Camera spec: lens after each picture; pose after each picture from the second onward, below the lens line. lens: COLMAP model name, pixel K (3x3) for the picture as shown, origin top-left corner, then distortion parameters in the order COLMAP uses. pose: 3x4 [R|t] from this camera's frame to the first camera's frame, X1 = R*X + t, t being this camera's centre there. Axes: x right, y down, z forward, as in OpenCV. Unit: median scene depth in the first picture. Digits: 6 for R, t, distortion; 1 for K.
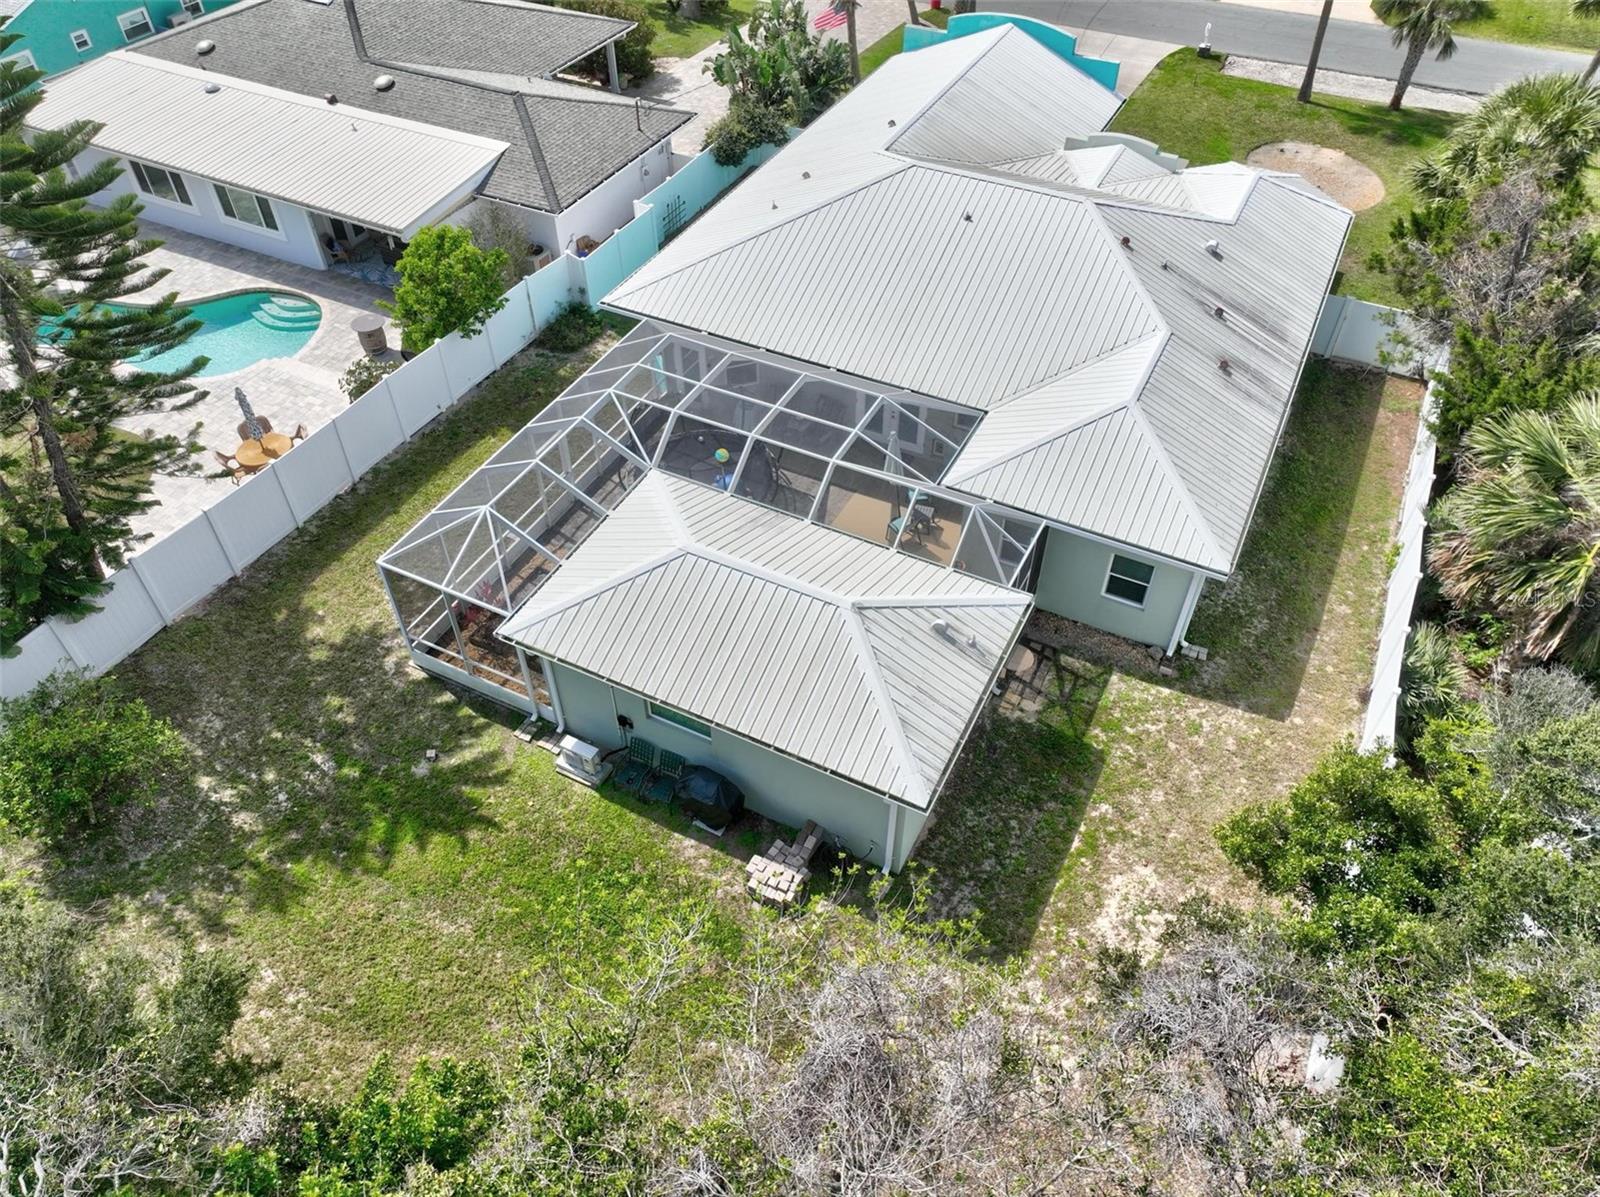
lens RADIAL K [[1130.2, 0, 800.0], [0, 1130.2, 598.5], [0, 0, 1]] dist [-0.000162, 0.014640]
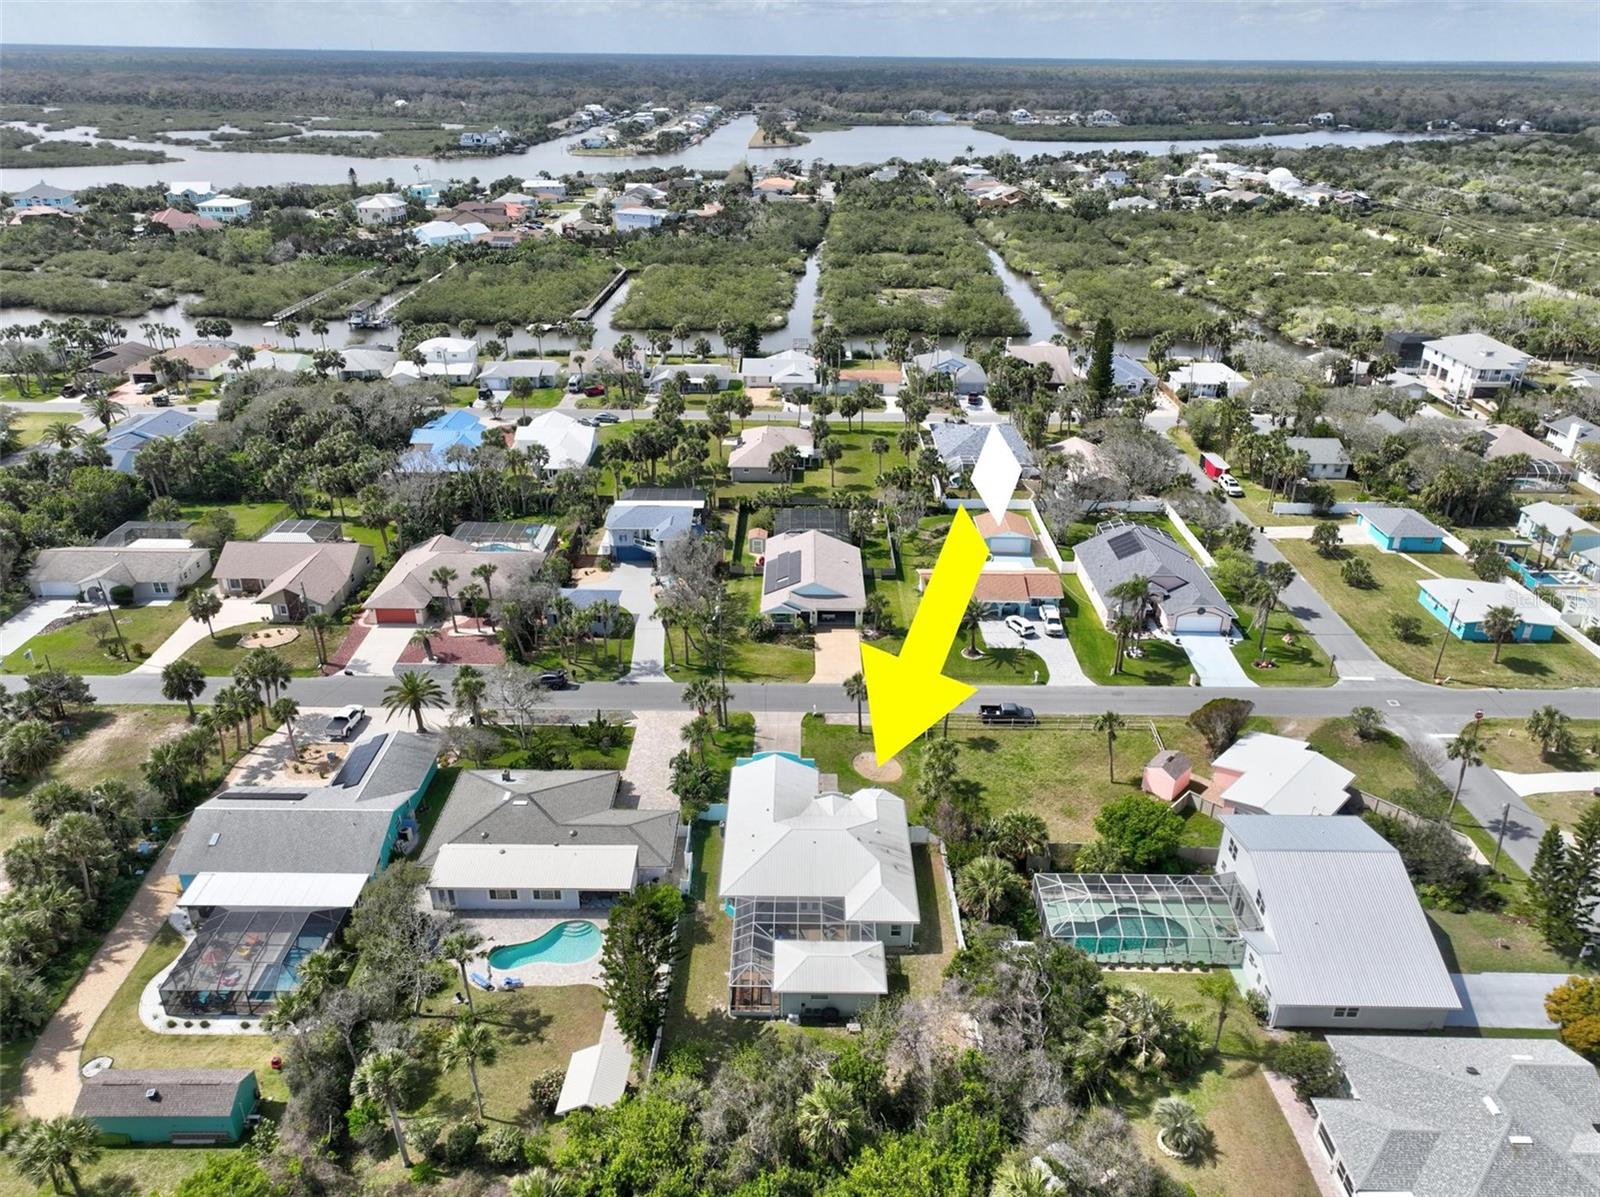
lens RADIAL K [[1130.2, 0, 800.0], [0, 1130.2, 598.5], [0, 0, 1]] dist [-0.000162, 0.014640]
pose [[0.894157, -0.187213, 0.406736, -1.223870], [0.311583, 0.912532, -0.264955, -0.117192], [-0.321557, 0.363644, 0.874279, -2.416440]]
